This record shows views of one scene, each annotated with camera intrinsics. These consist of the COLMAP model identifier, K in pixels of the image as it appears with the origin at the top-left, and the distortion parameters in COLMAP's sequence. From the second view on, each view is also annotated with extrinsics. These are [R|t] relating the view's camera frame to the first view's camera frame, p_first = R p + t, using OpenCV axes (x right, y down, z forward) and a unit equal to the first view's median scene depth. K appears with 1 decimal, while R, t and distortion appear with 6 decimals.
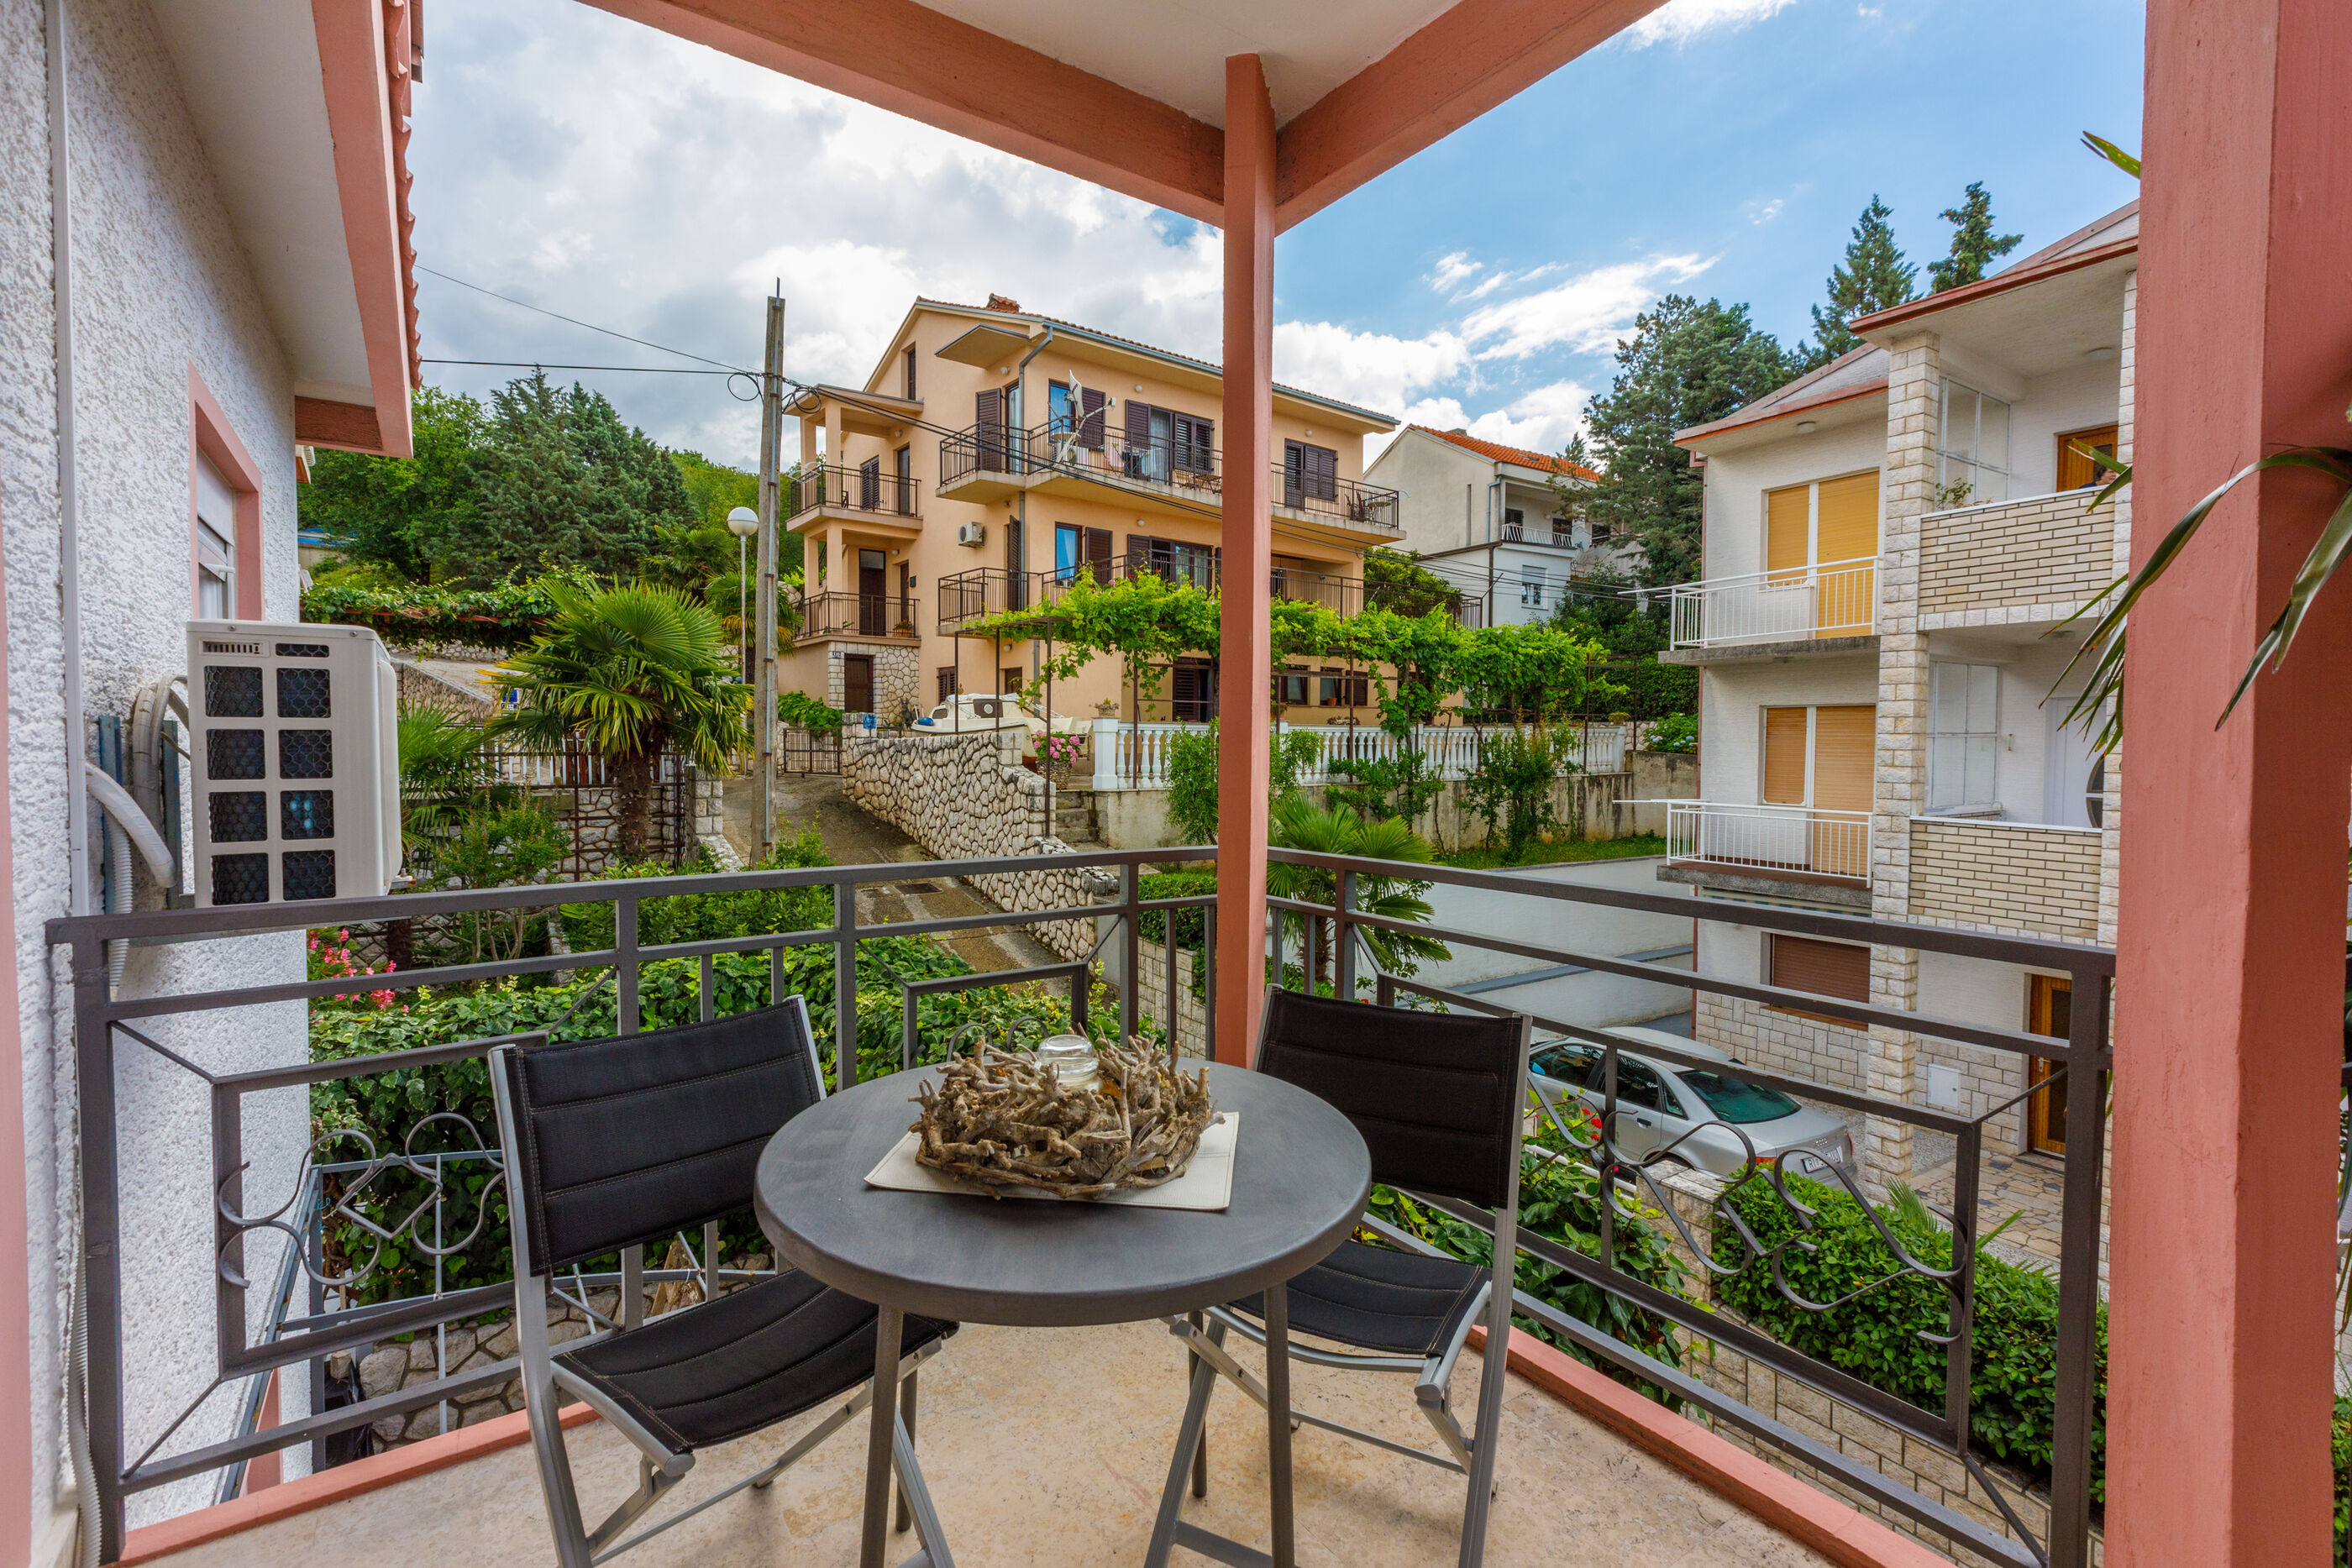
lens RADIAL K [[1095.3, 0, 1169.2], [0, 1095.3, 778.4], [0, 0, 1]] dist [0.005271, -0.001105]
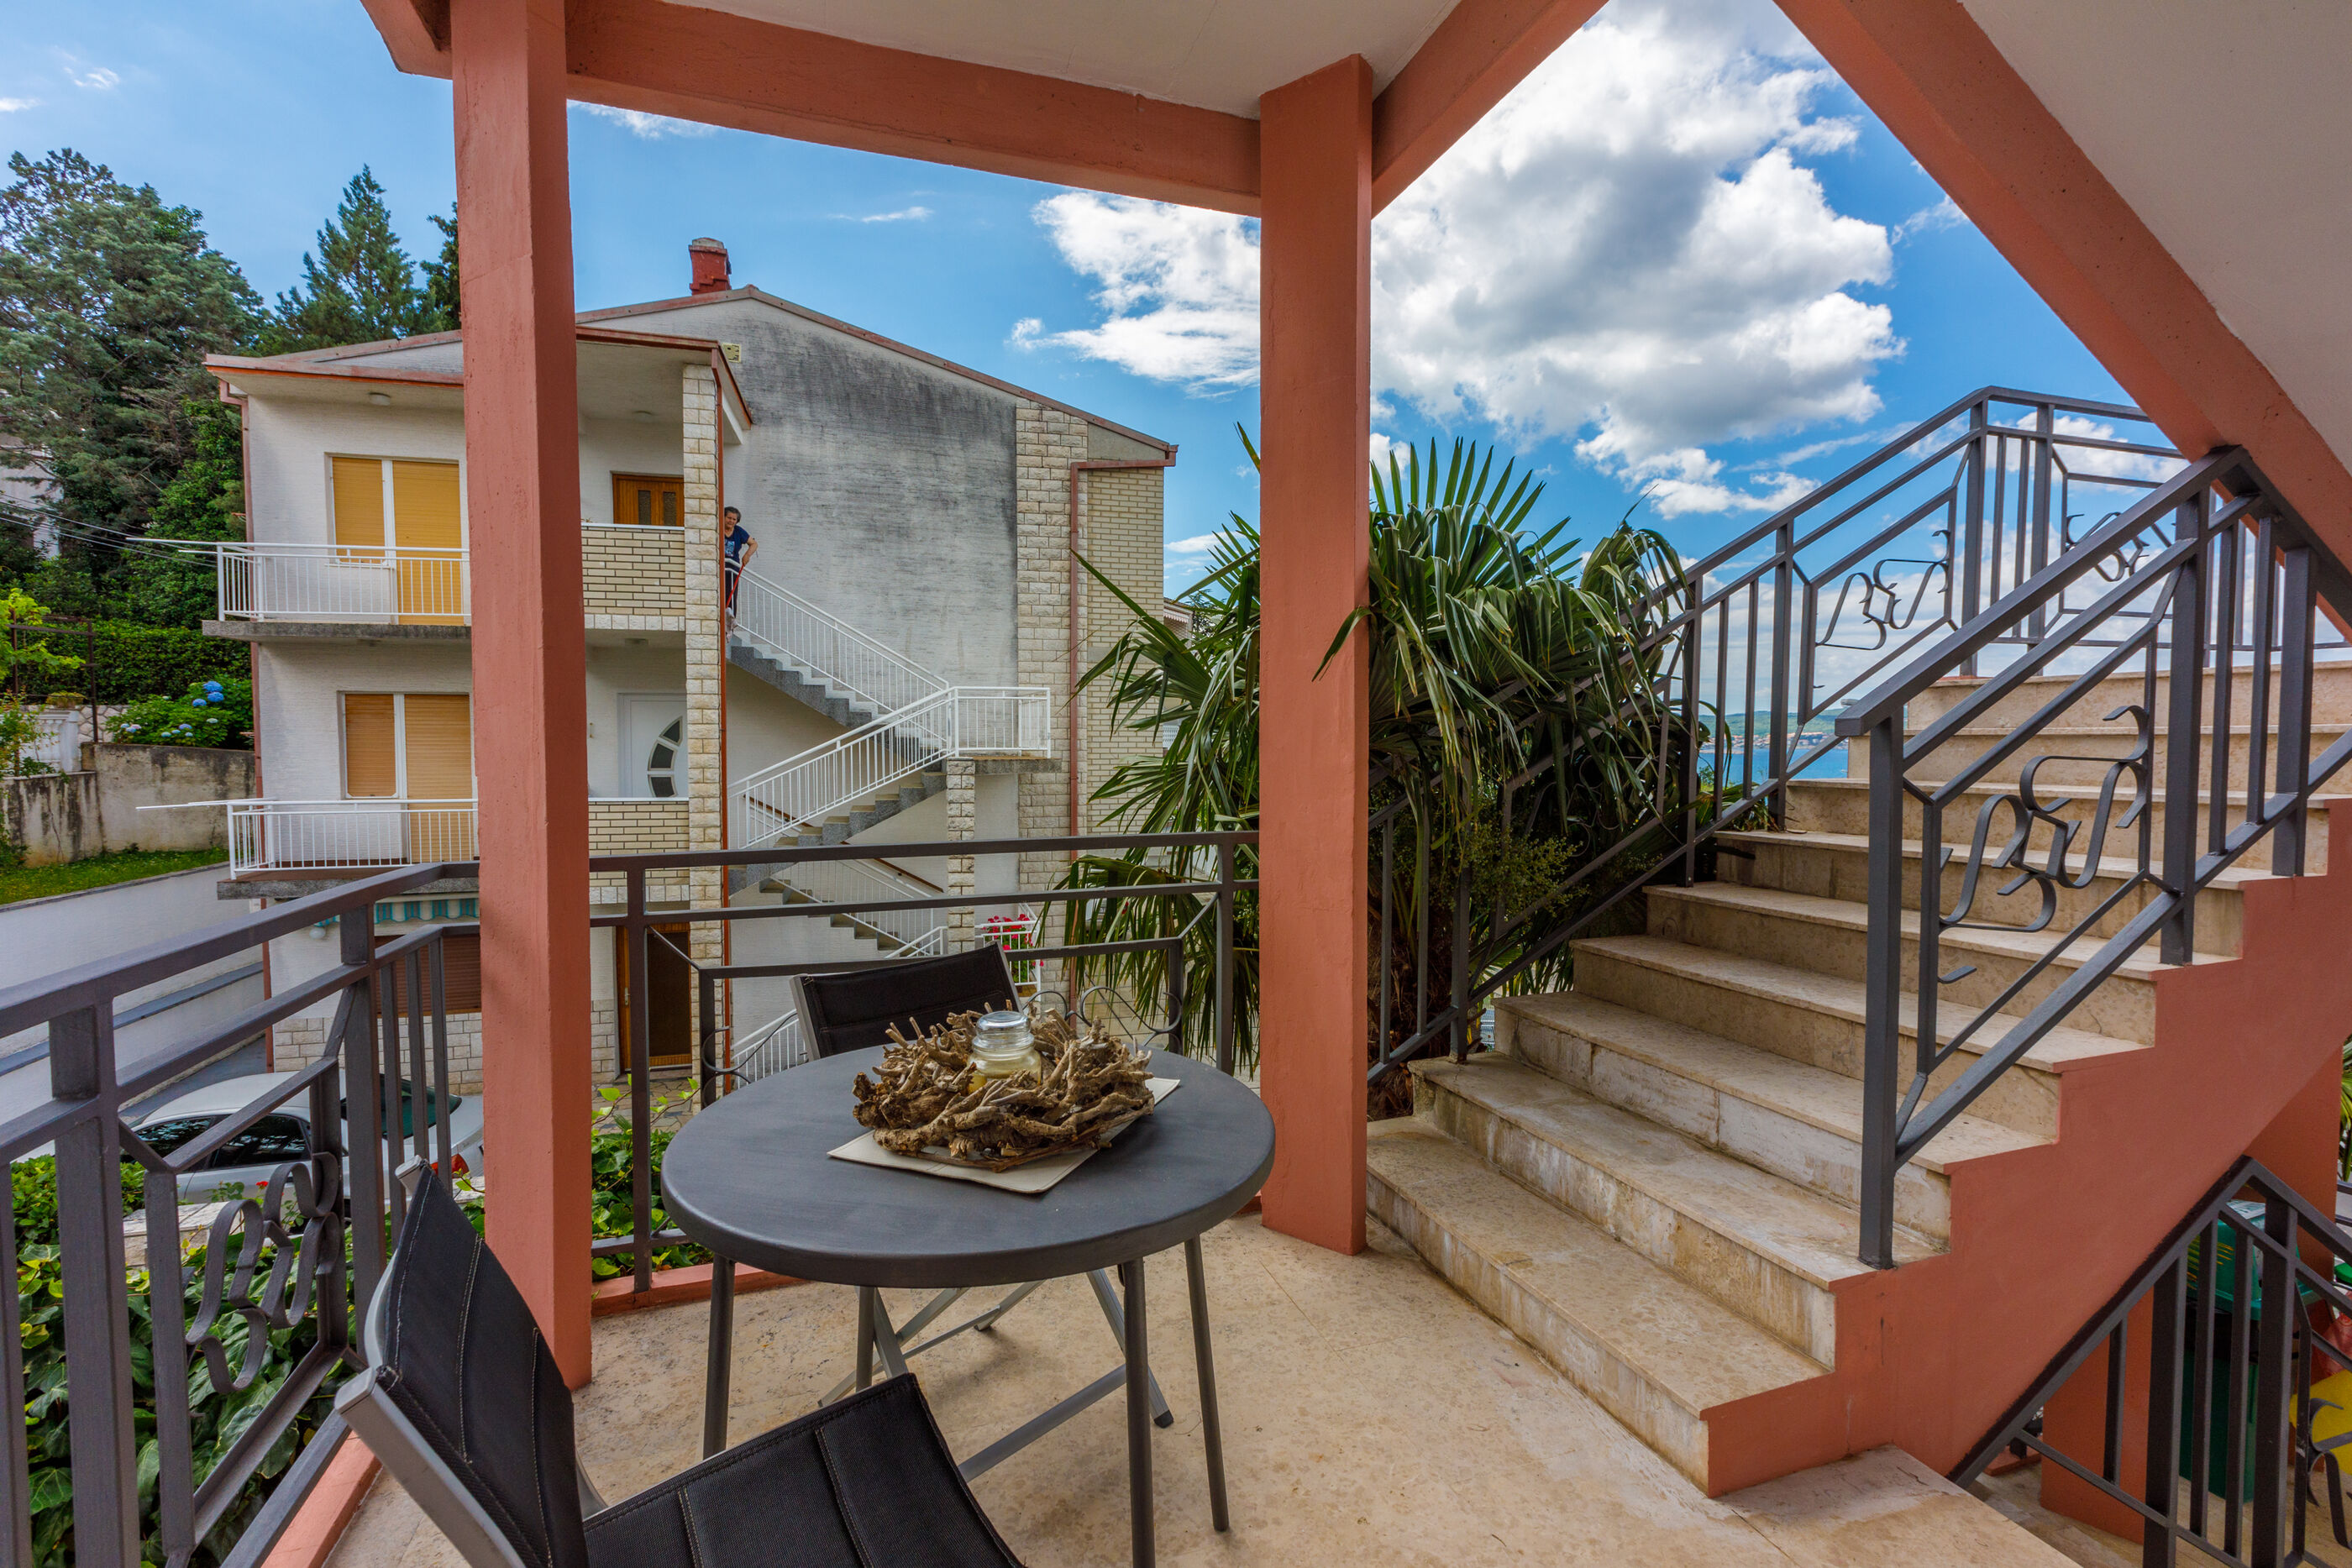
lens RADIAL K [[1095.3, 0, 1174.6], [0, 1095.3, 788.2], [0, 0, 1]] dist [0.005271, -0.001105]
pose [[0.244284, -0.051663, 0.968326, -0.161378], [0.035421, 0.998389, 0.044331, -0.001288], [-0.969056, 0.023470, 0.245721, 0.092514]]
